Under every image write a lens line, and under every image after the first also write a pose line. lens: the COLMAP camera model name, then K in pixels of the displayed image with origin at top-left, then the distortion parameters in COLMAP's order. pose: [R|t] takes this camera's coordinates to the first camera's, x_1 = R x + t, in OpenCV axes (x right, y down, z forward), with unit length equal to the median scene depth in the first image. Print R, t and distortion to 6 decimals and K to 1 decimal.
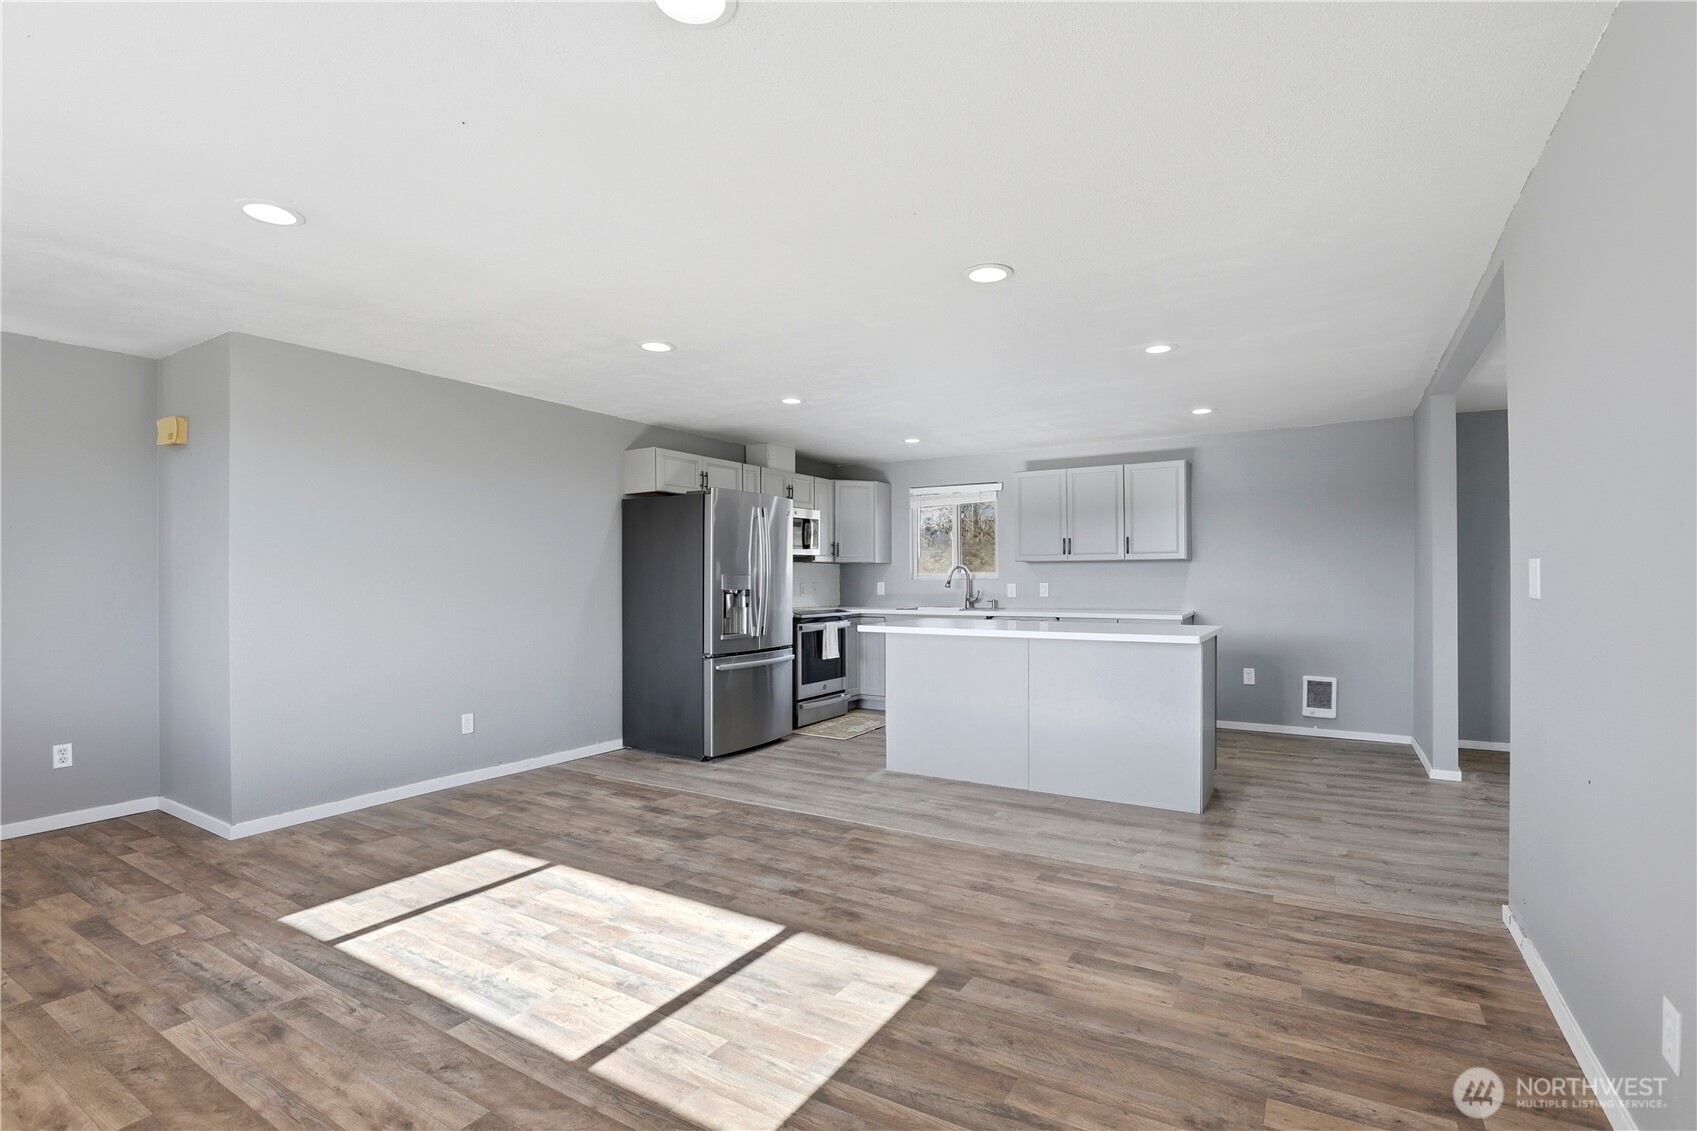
lens RADIAL K [[785.0, 0, 834.8], [0, 785.0, 564.1], [0, 0, 1]] dist [-0.036768, 0.001679]
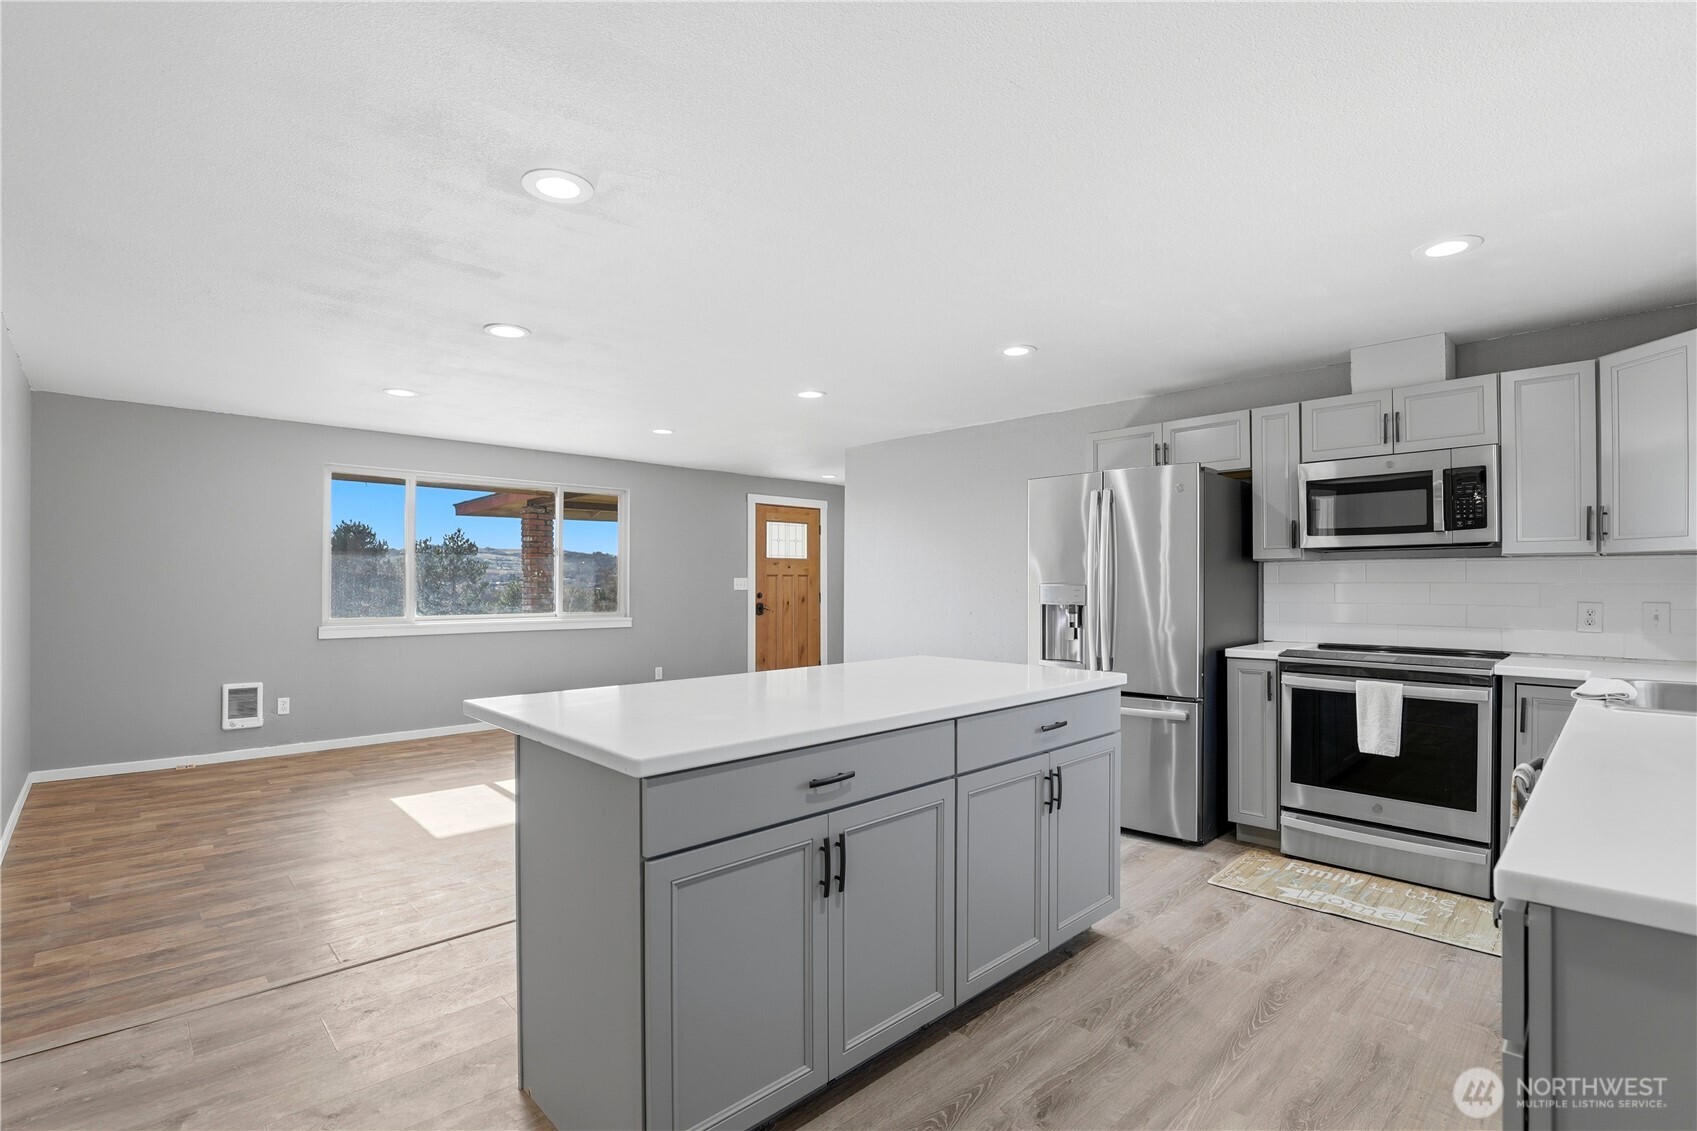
lens RADIAL K [[785.0, 0, 874.3], [0, 785.0, 579.2], [0, 0, 1]] dist [-0.036768, 0.001679]
pose [[-0.216298, -0.003718, -0.976320, 0.845385], [0.014926, 0.999863, -0.007114, 0.014468], [0.976213, -0.016111, -0.216213, 1.255822]]
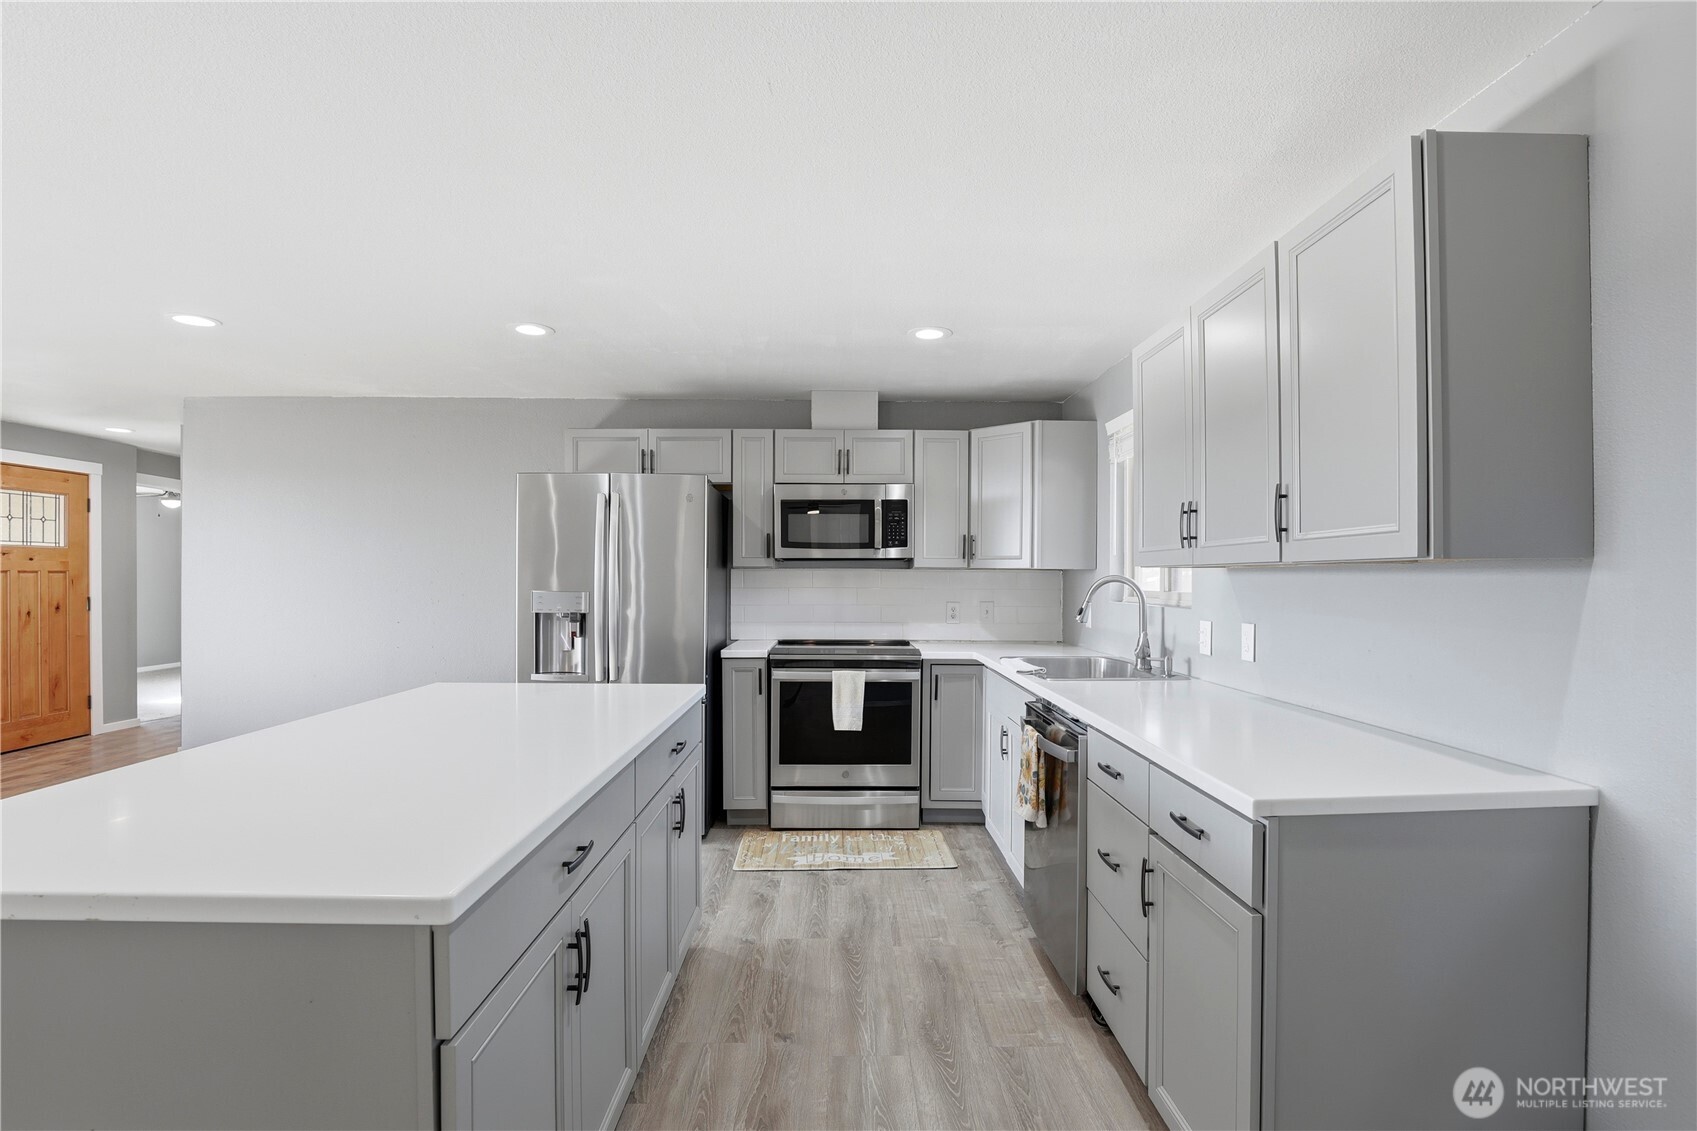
lens RADIAL K [[785.0, 0, 860.6], [0, 785.0, 587.0], [0, 0, 1]] dist [-0.036768, 0.001679]
pose [[0.561746, 0.012909, -0.827209, 0.781946], [0.006991, 0.999768, 0.020349, -0.002579], [0.827280, -0.017214, 0.561526, 1.058179]]
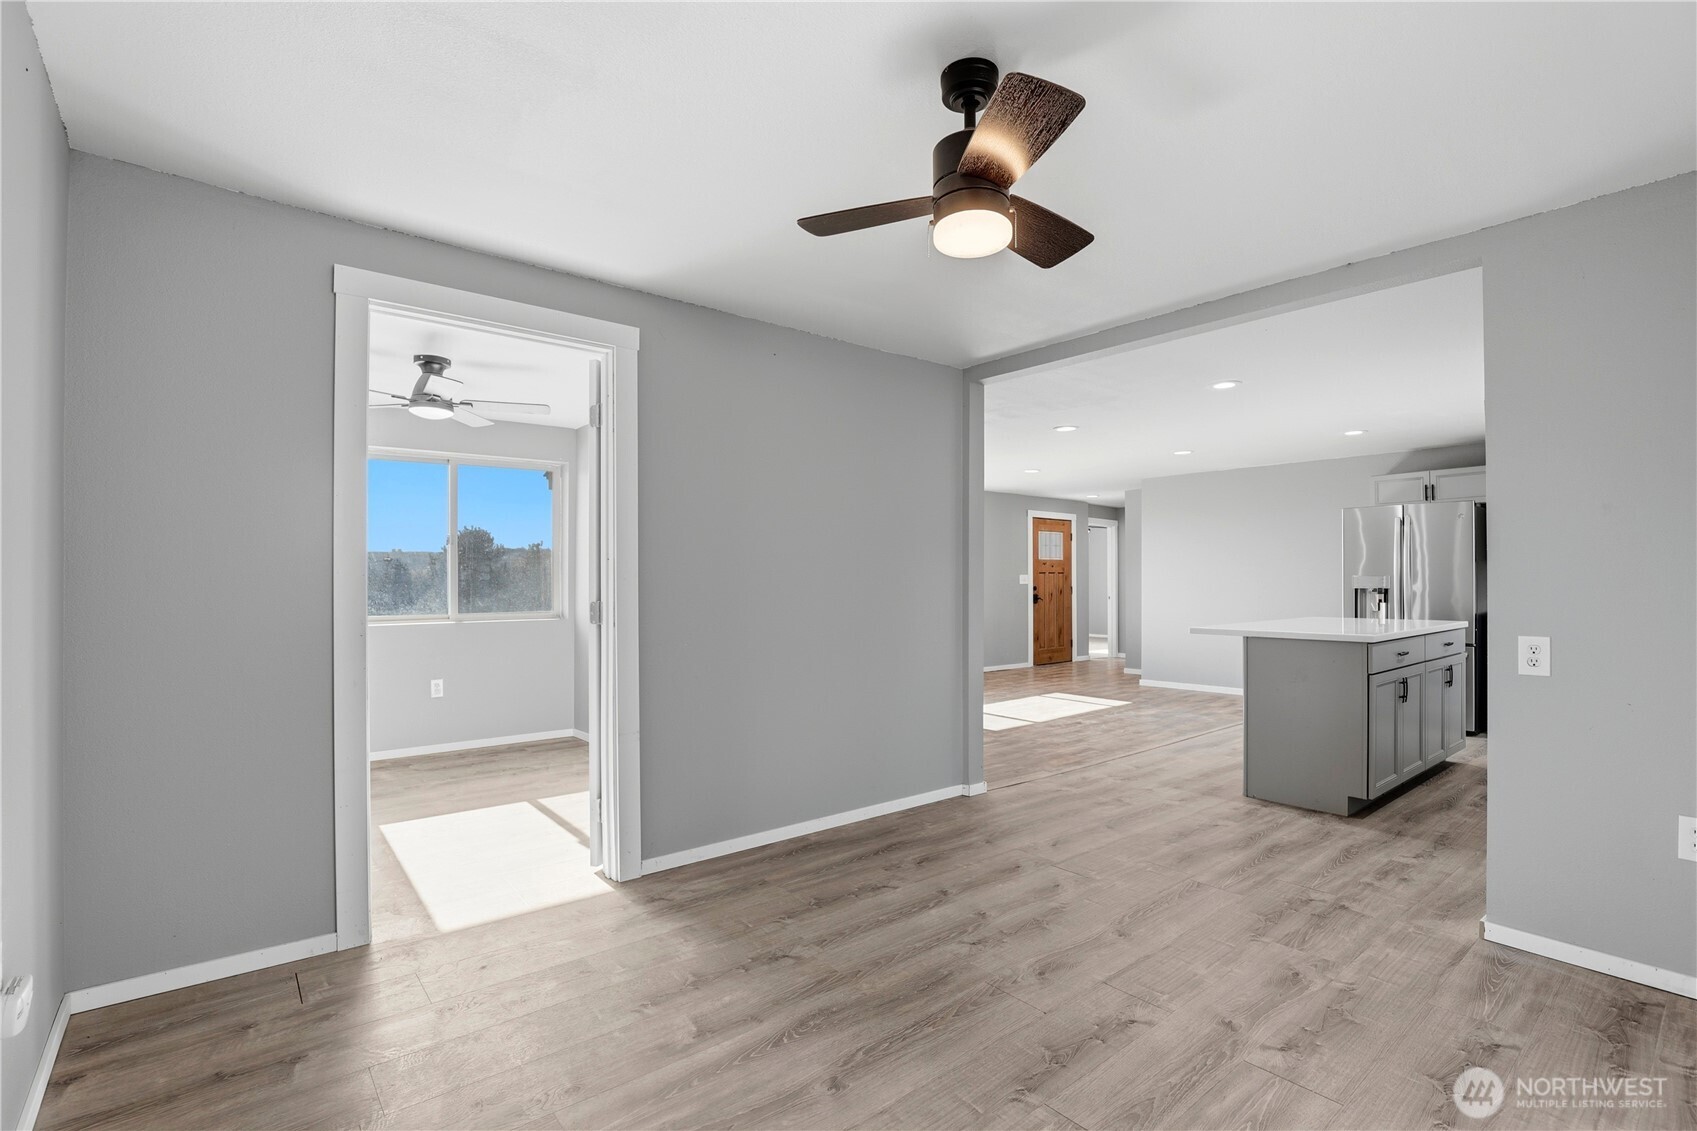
lens RADIAL K [[785.0, 0, 855.1], [0, 785.0, 579.6], [0, 0, 1]] dist [-0.036768, 0.001679]
pose [[-0.305682, -0.002376, -0.952131, 1.584386], [0.017907, 0.999806, -0.008244, 0.019345], [0.951965, -0.019570, -0.305580, 0.781167]]
